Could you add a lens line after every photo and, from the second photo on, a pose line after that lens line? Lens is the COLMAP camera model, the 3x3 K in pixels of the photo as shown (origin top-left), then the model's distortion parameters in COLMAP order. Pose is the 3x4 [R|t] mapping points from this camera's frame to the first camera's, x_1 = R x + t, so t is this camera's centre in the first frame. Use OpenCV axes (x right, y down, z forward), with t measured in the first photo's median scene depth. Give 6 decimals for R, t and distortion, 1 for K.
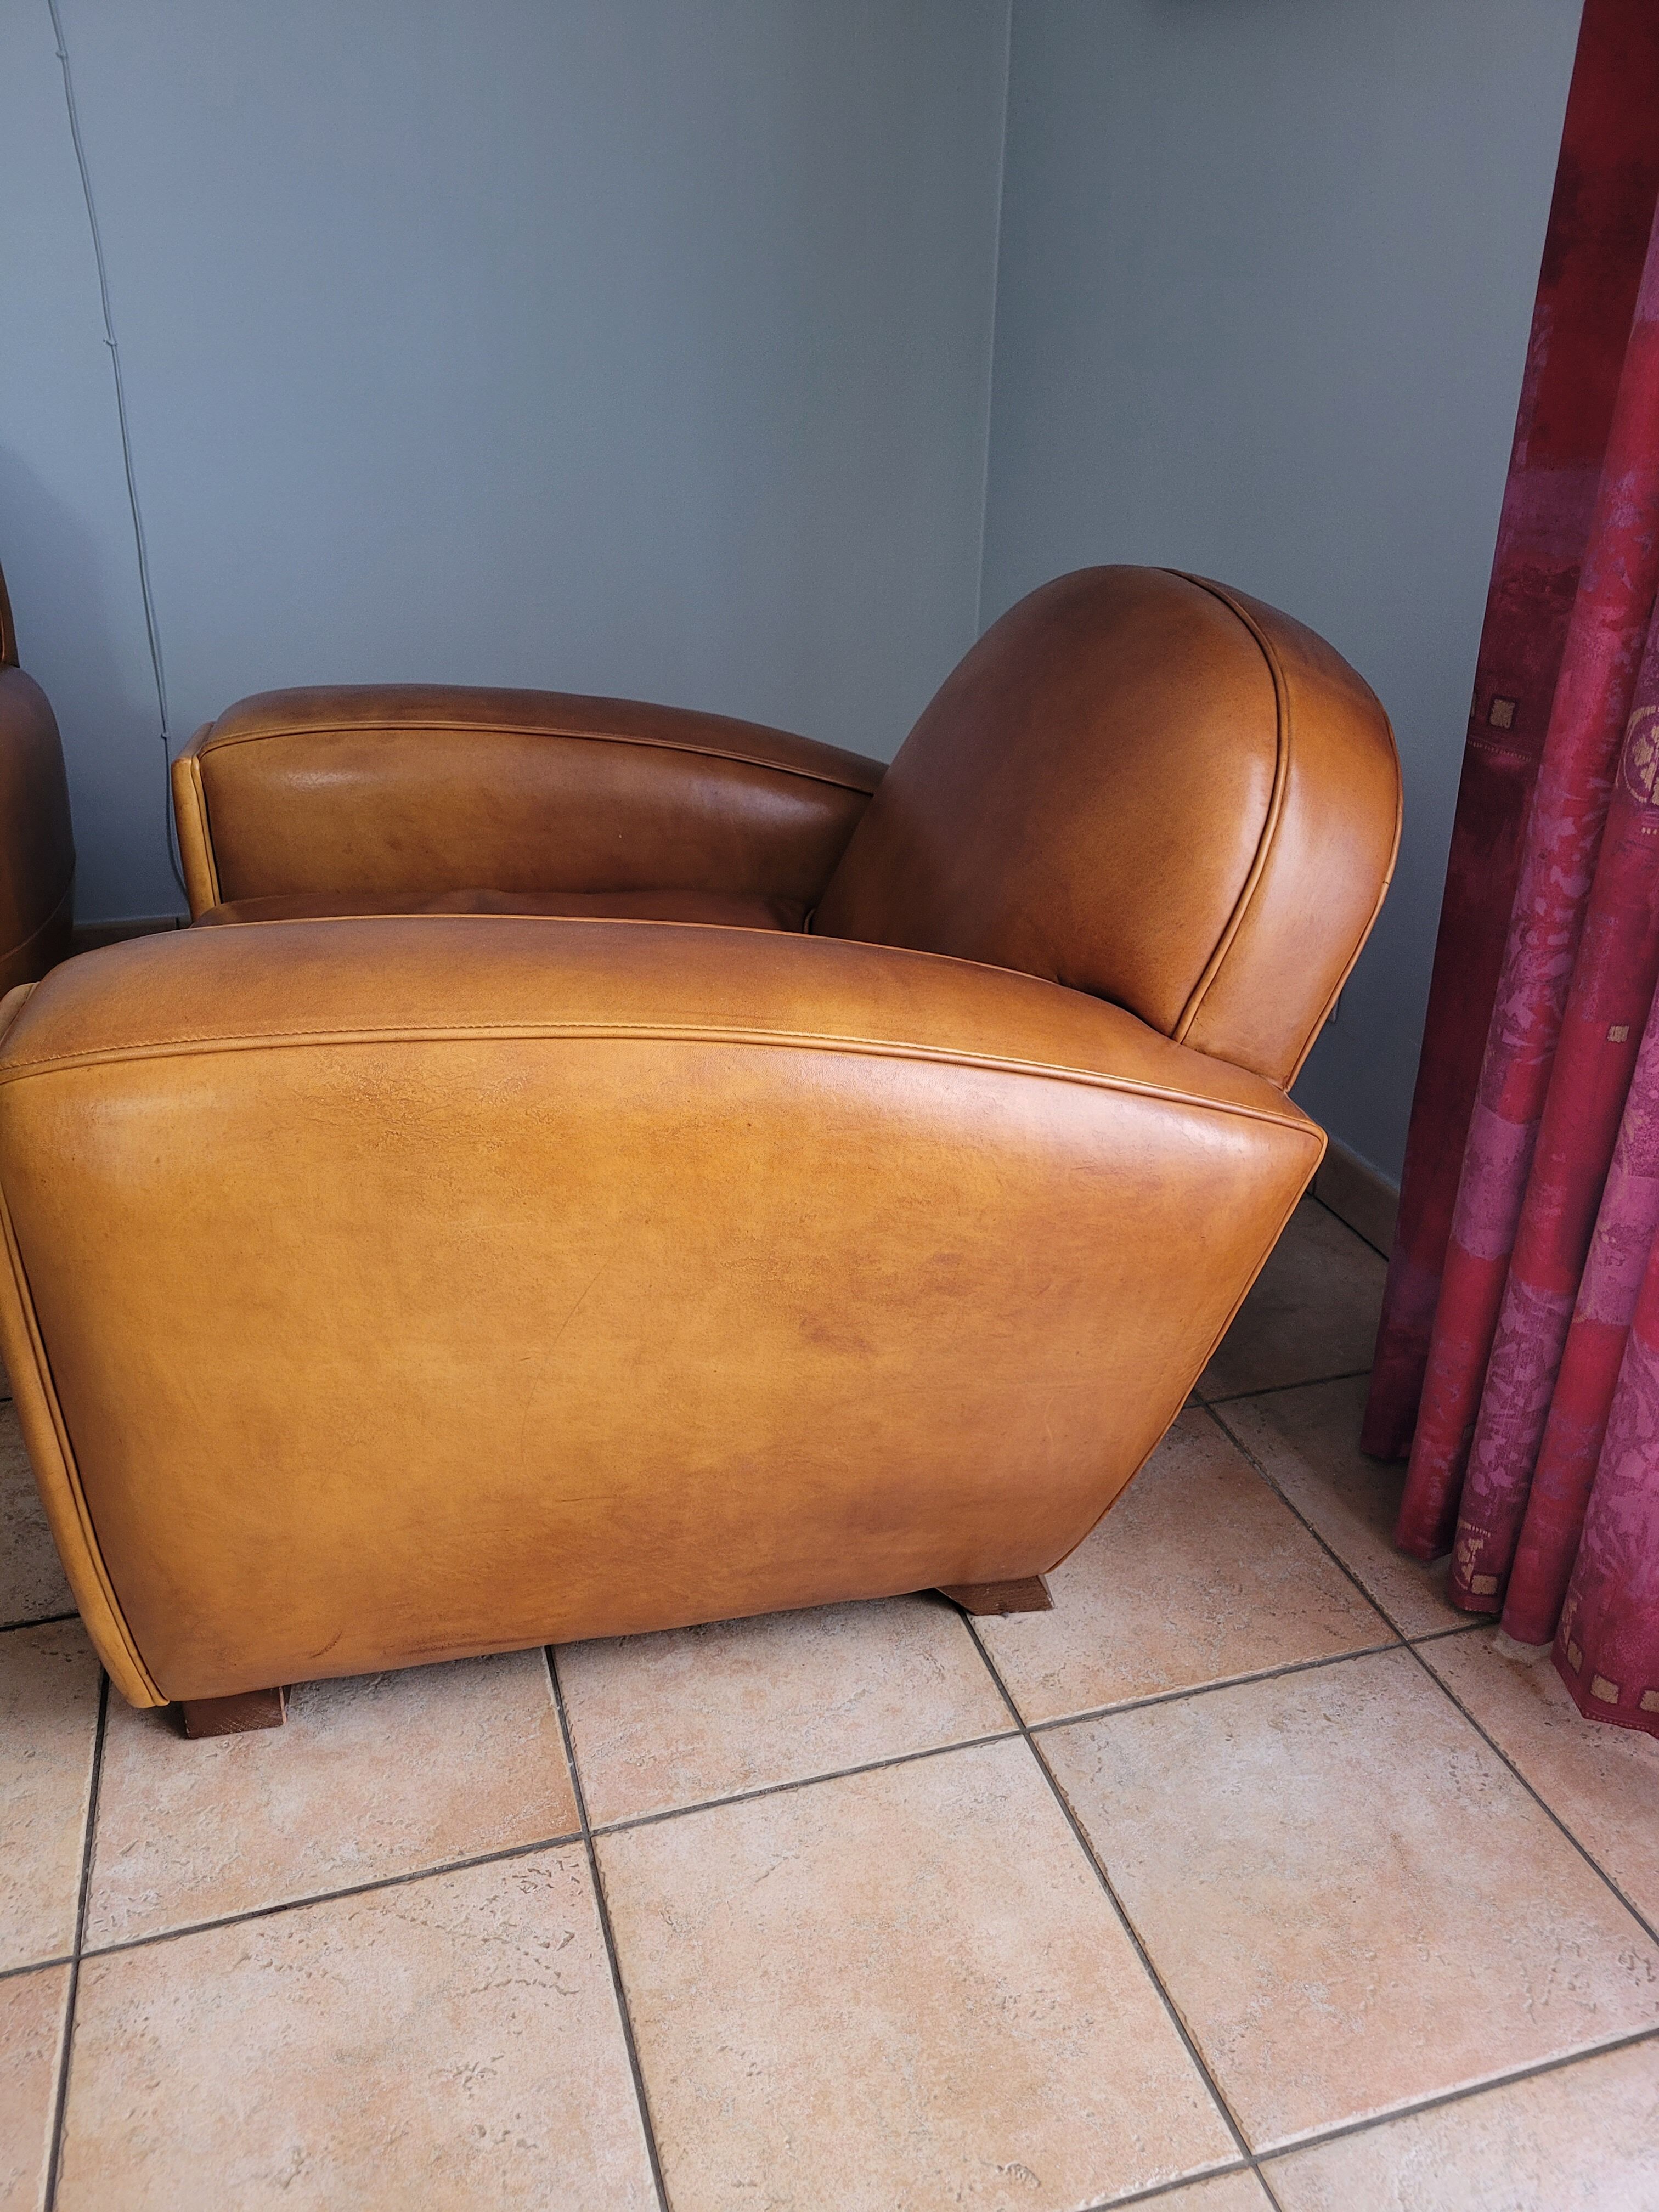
lens RADIAL K [[1663.5, 0, 814.0], [0, 1663.5, 1074.8], [0, 0, 1]] dist [0.041542, -0.030510]
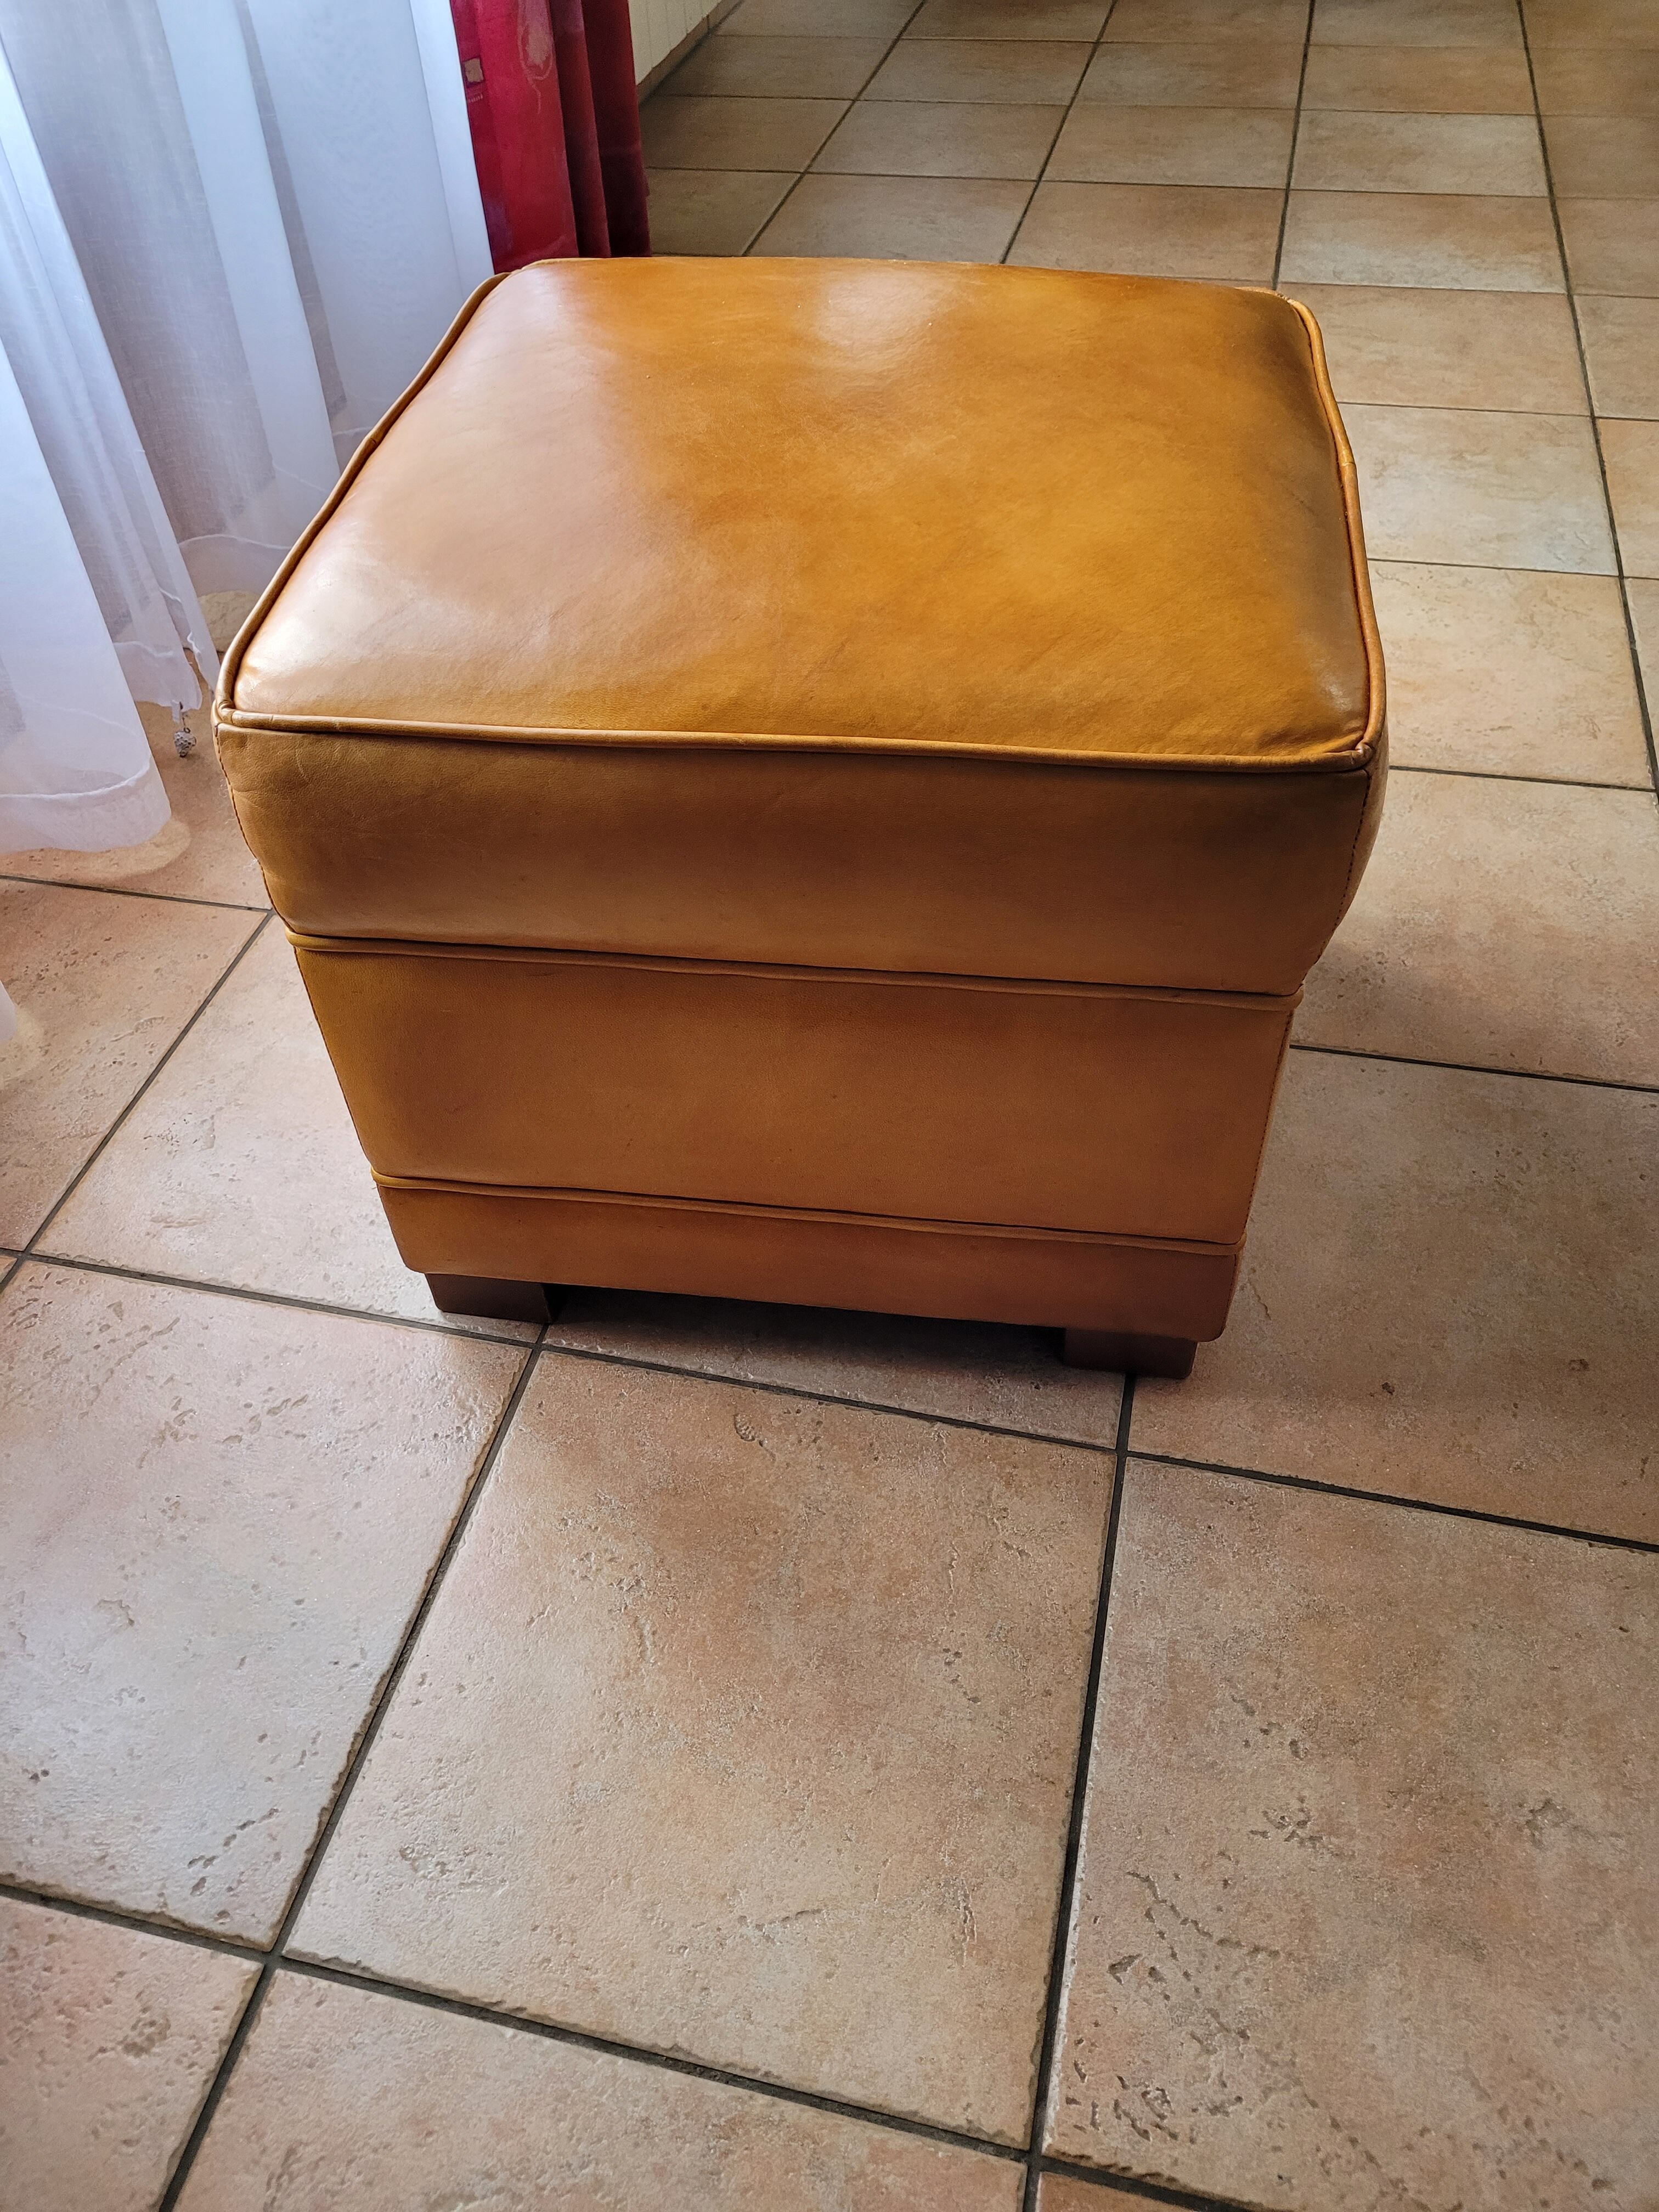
lens RADIAL K [[1663.5, 0, 817.3], [0, 1663.5, 1098.6], [0, 0, 1]] dist [0.041542, -0.030510]
pose [[-0.863919, -0.339450, 0.372046, -0.177760], [0.243996, 0.364139, 0.898815, -0.223574], [-0.440579, 0.867281, -0.231762, 0.936507]]
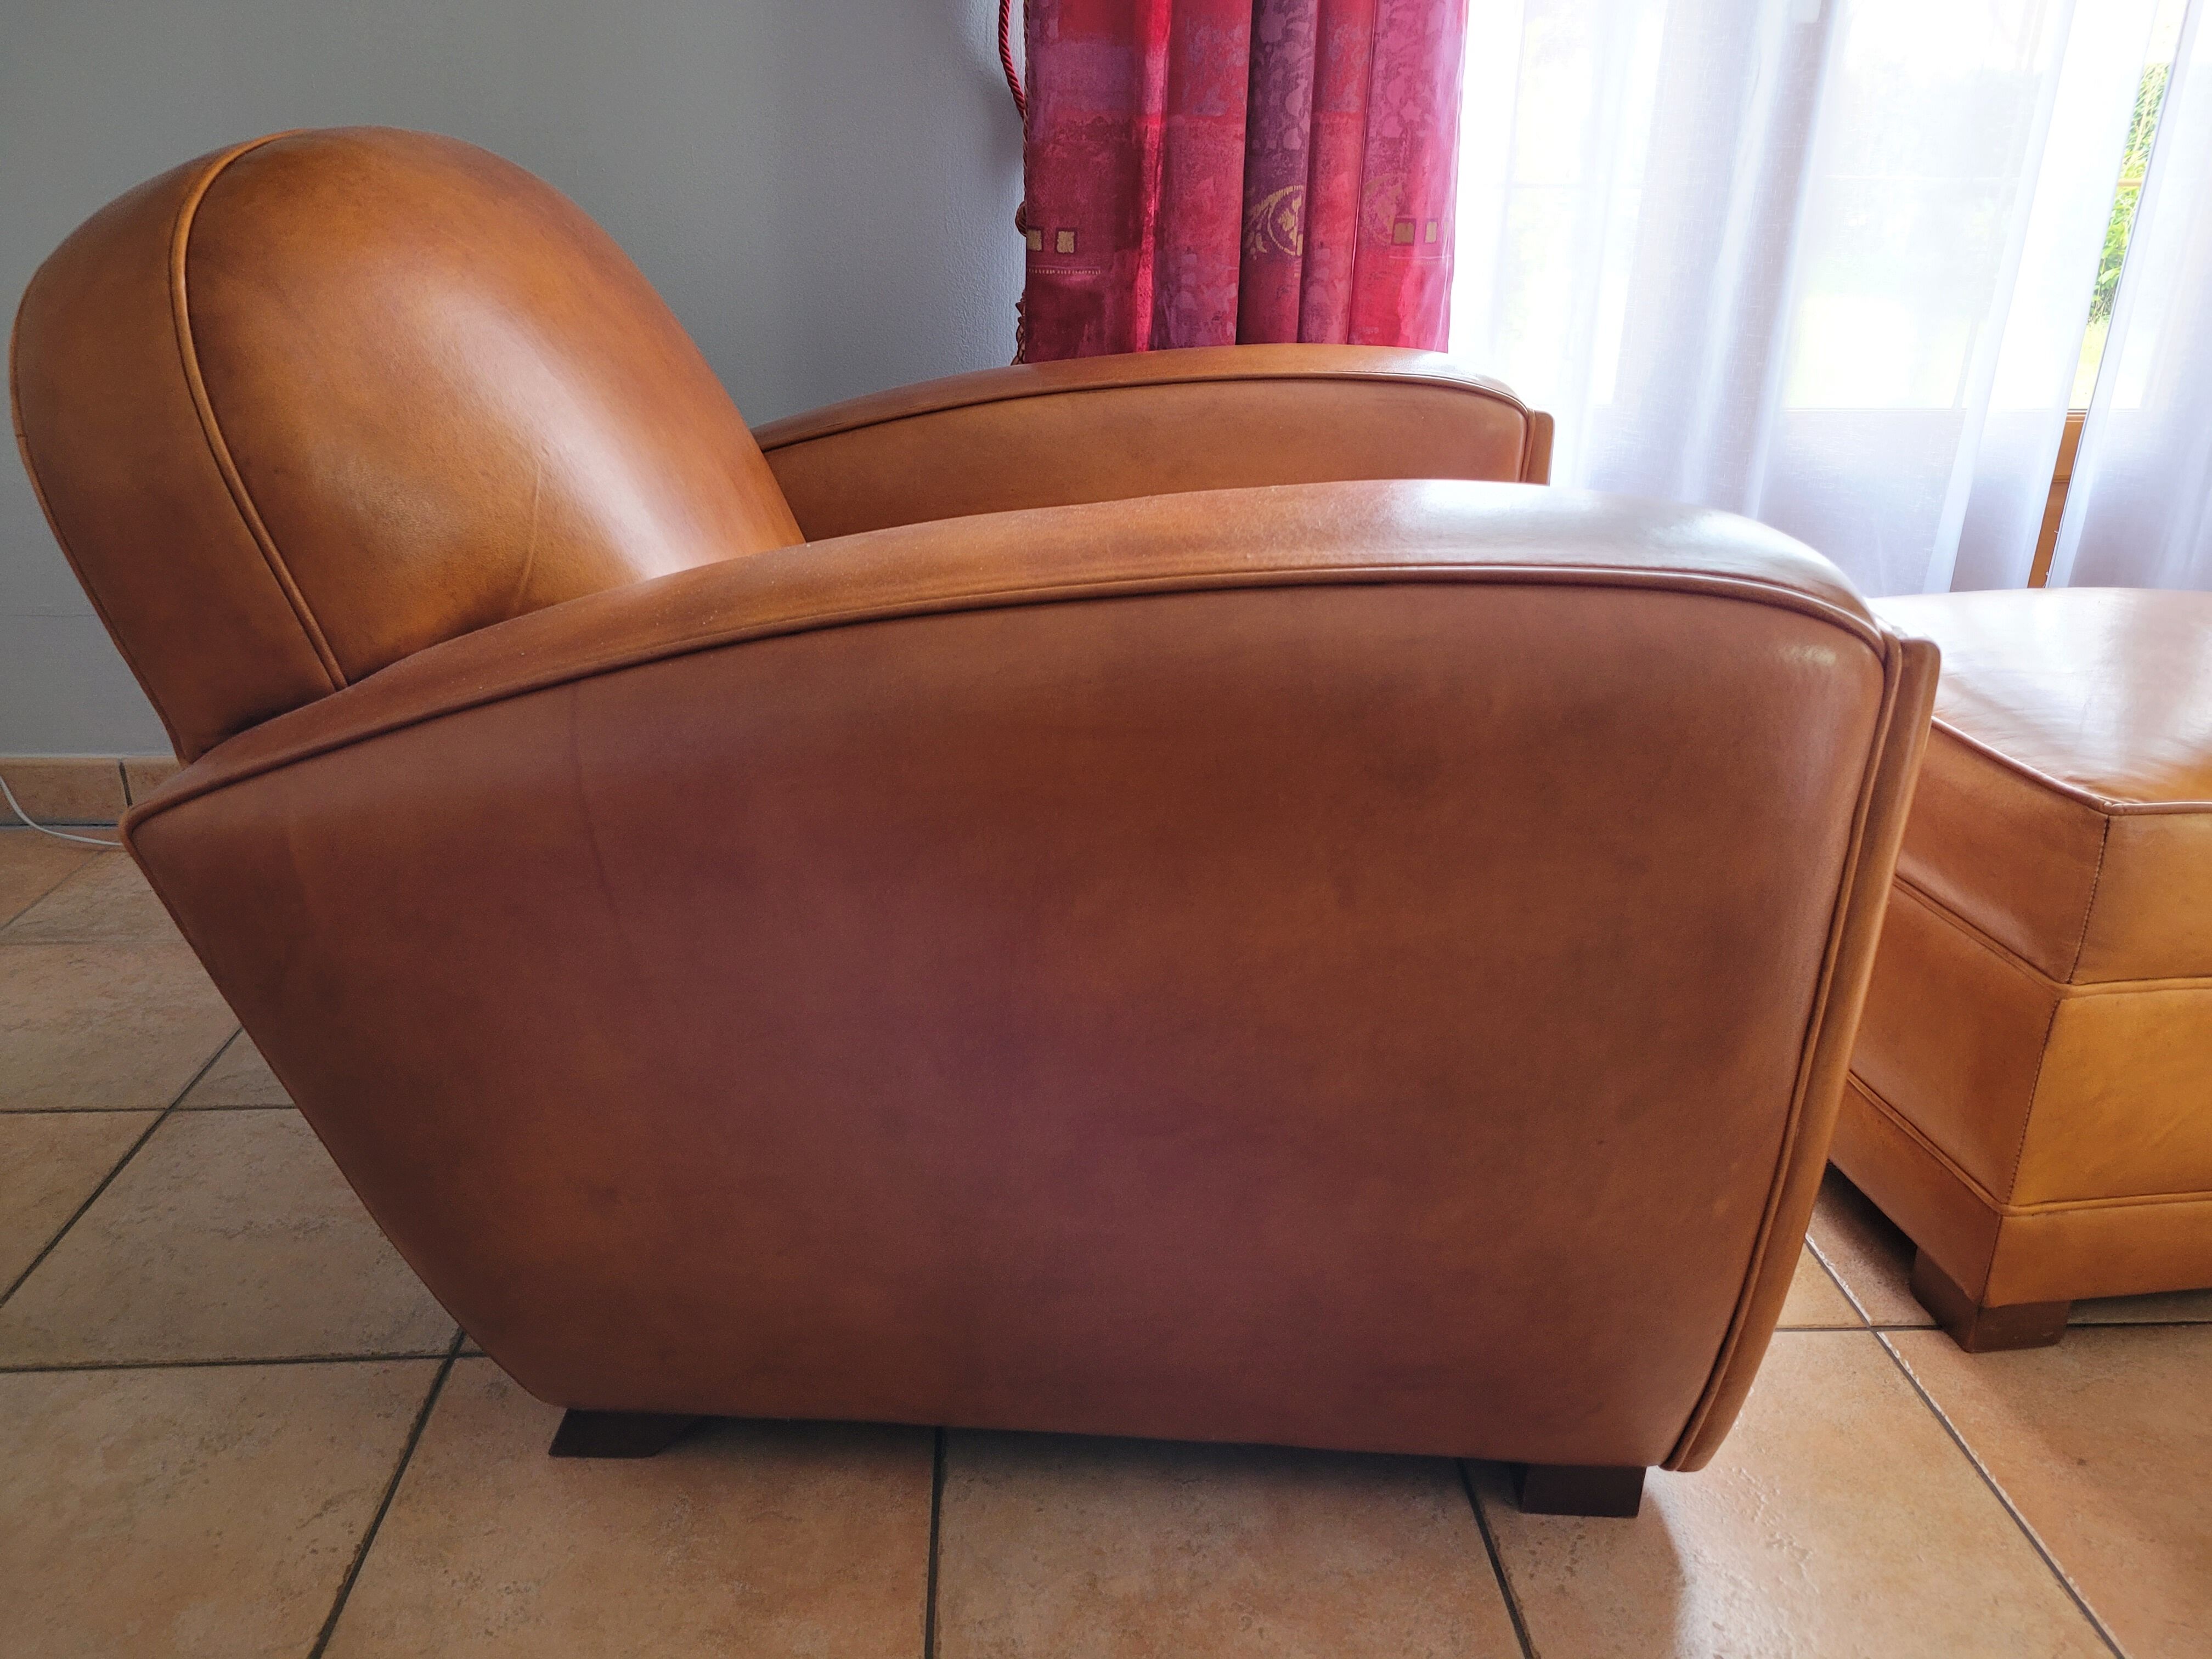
lens RADIAL K [[1663.5, 0, 1102.6], [0, 1663.5, 831.0], [0, 0, 1]] dist [0.041542, -0.030510]
pose [[0.225114, -0.360938, 0.905012, -1.069471], [0.398074, 0.881865, 0.252689, -0.154657], [-0.889304, 0.303378, 0.342200, 0.801530]]
